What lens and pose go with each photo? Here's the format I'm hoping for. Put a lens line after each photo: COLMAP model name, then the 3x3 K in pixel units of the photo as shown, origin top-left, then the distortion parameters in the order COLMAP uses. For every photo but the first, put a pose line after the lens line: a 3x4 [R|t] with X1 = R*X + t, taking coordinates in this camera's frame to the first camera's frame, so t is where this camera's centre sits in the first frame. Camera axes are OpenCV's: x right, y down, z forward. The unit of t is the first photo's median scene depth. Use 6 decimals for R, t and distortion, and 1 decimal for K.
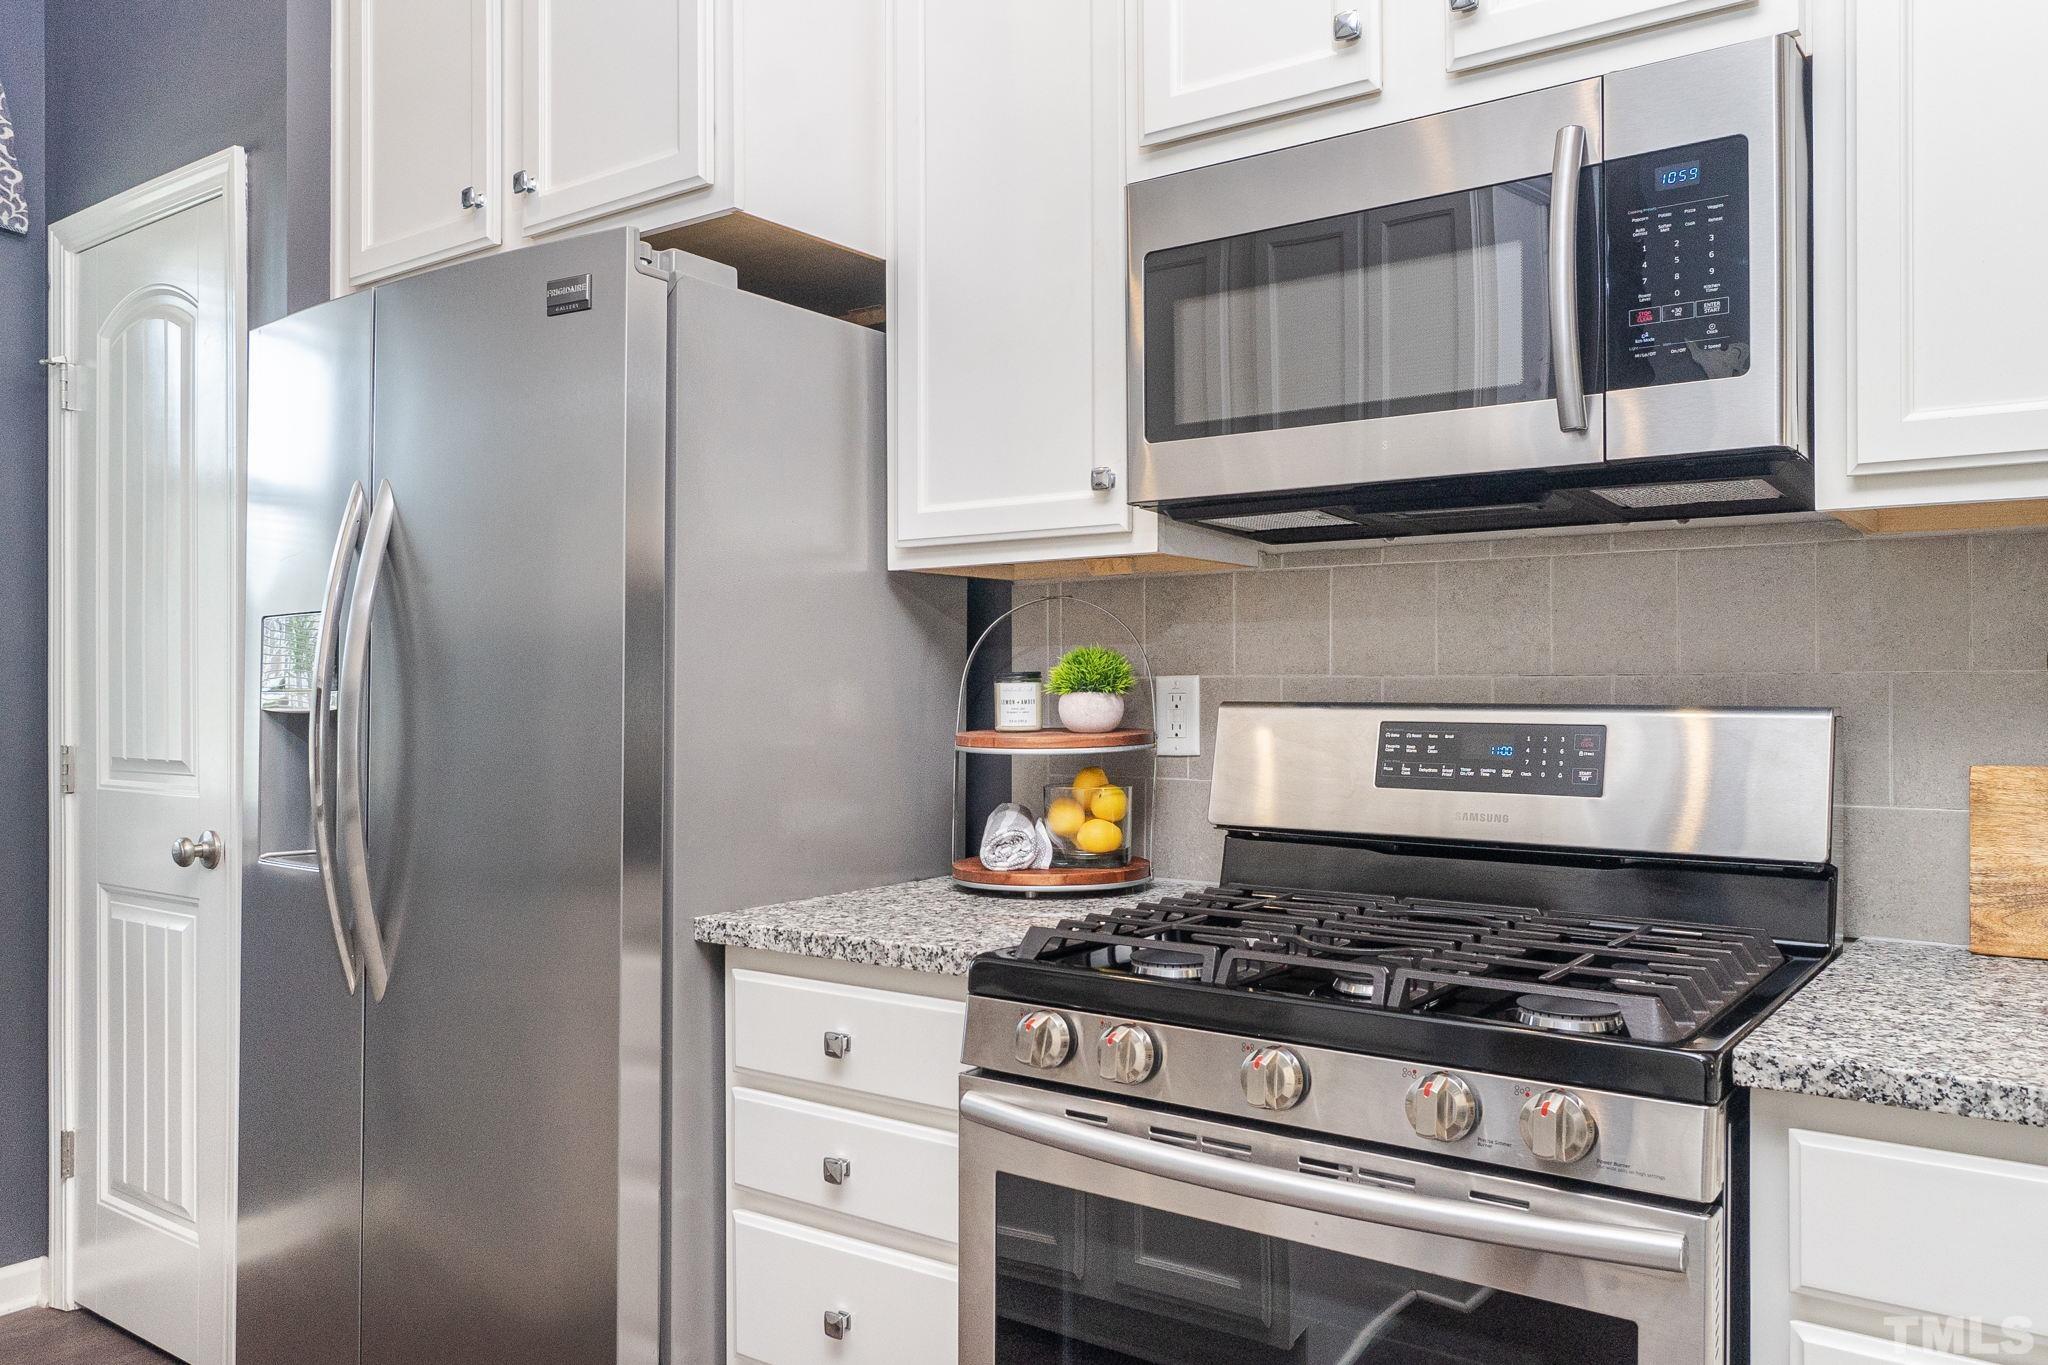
lens RADIAL K [[1563.5, 0, 1026.4], [0, 1563.5, 684.6], [0, 0, 1]] dist [0.000002, -0.006602]
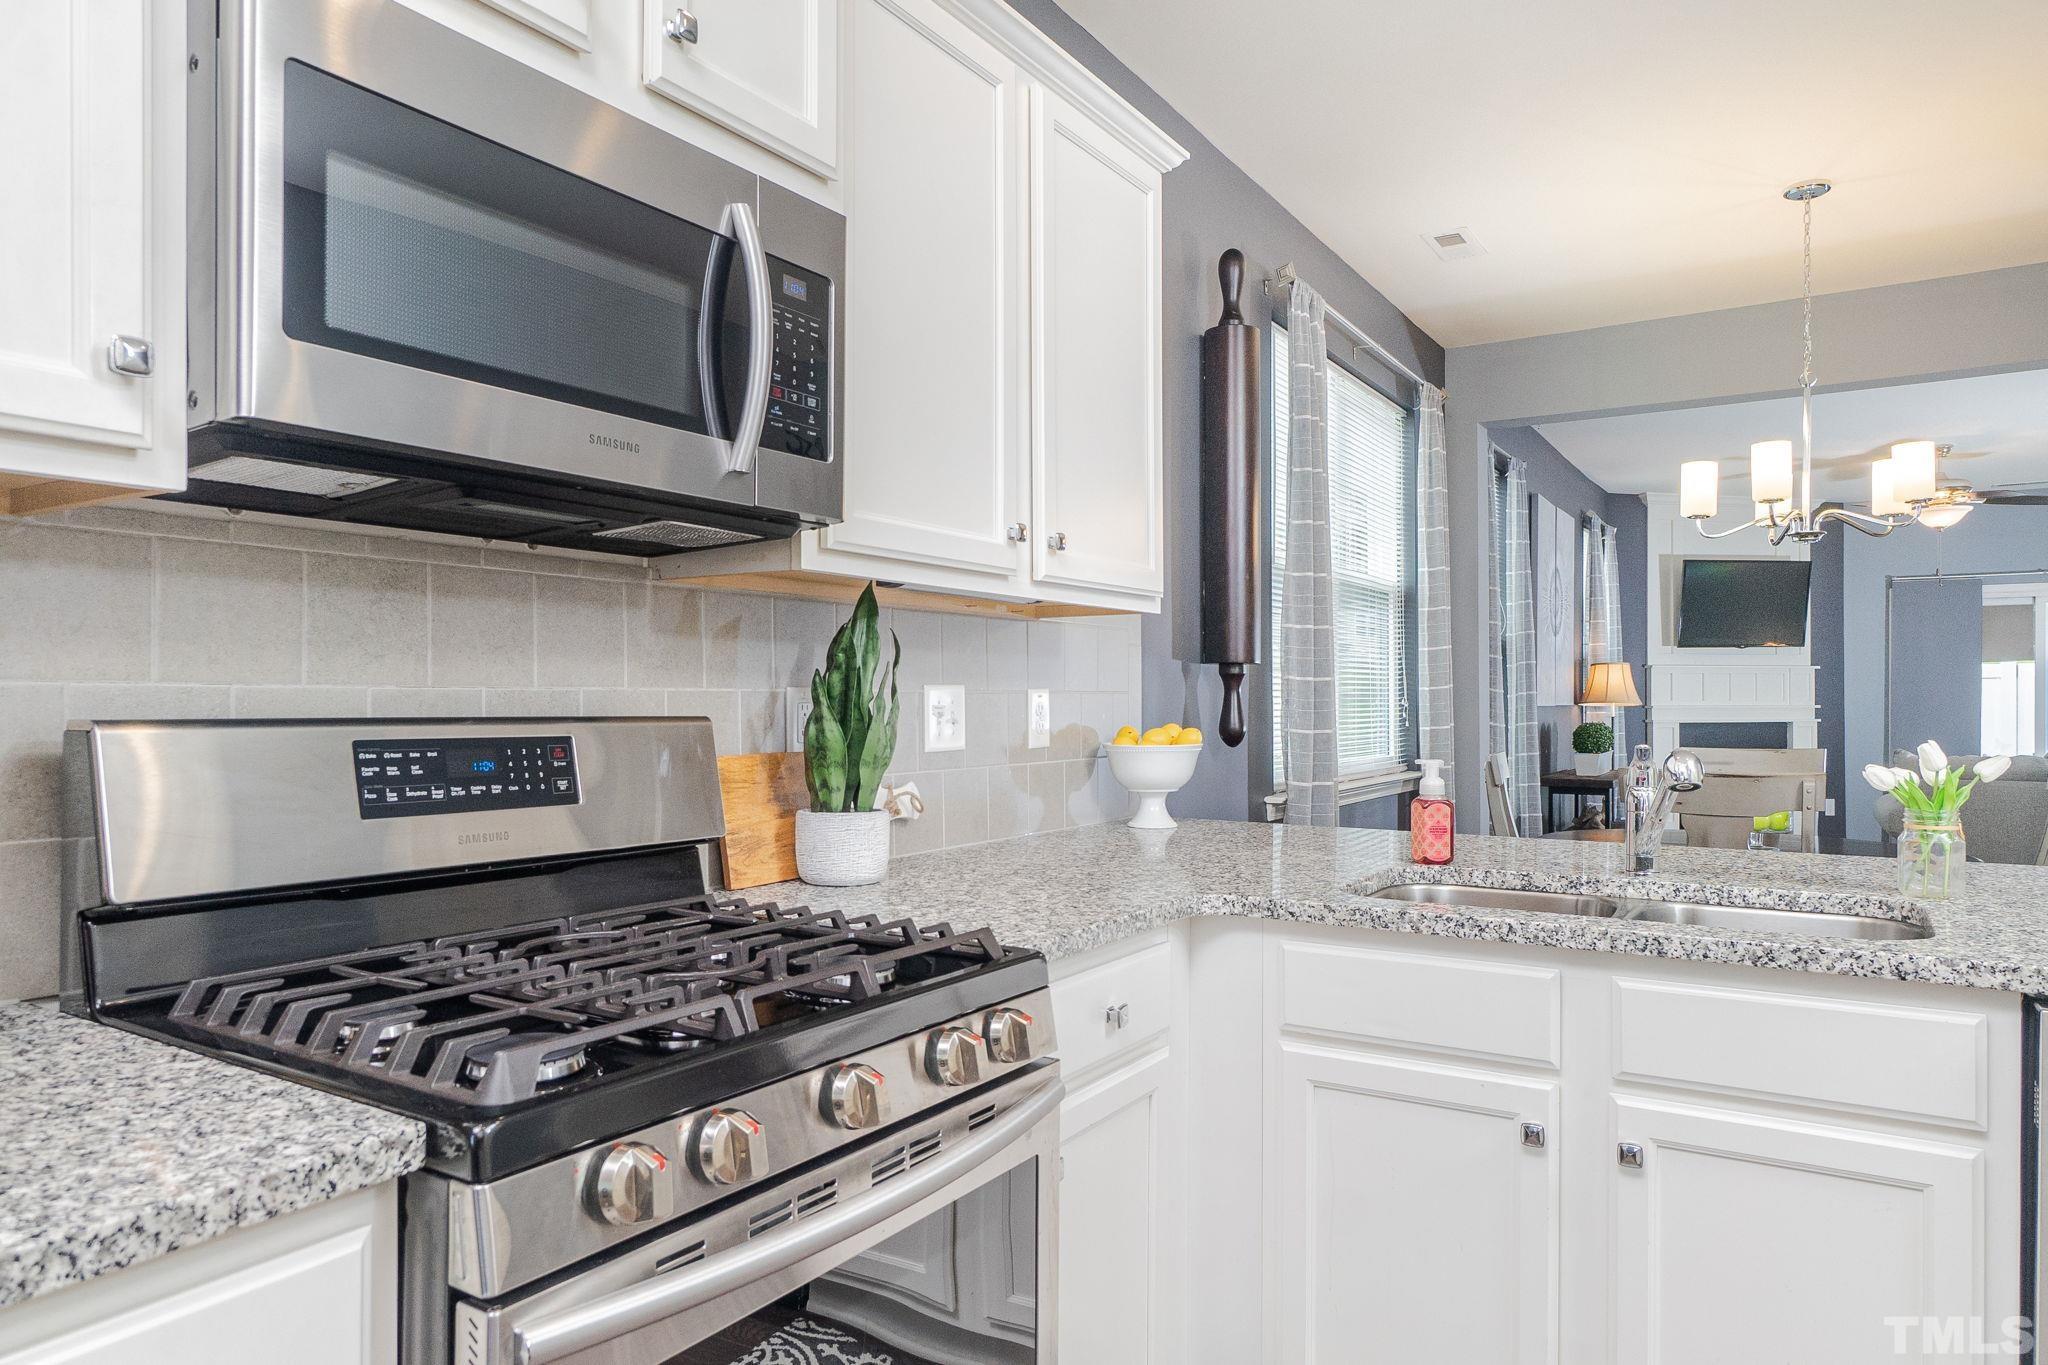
lens RADIAL K [[1295.7, 0, 1026.5], [0, 1295.7, 690.4], [0, 0, 1]] dist [-0.005570, -0.000958]
pose [[-0.078540, 0.011611, 0.996843, -0.505107], [0.000775, 0.999933, -0.011586, 0.005510], [-0.996911, -0.000137, -0.078543, 0.727704]]
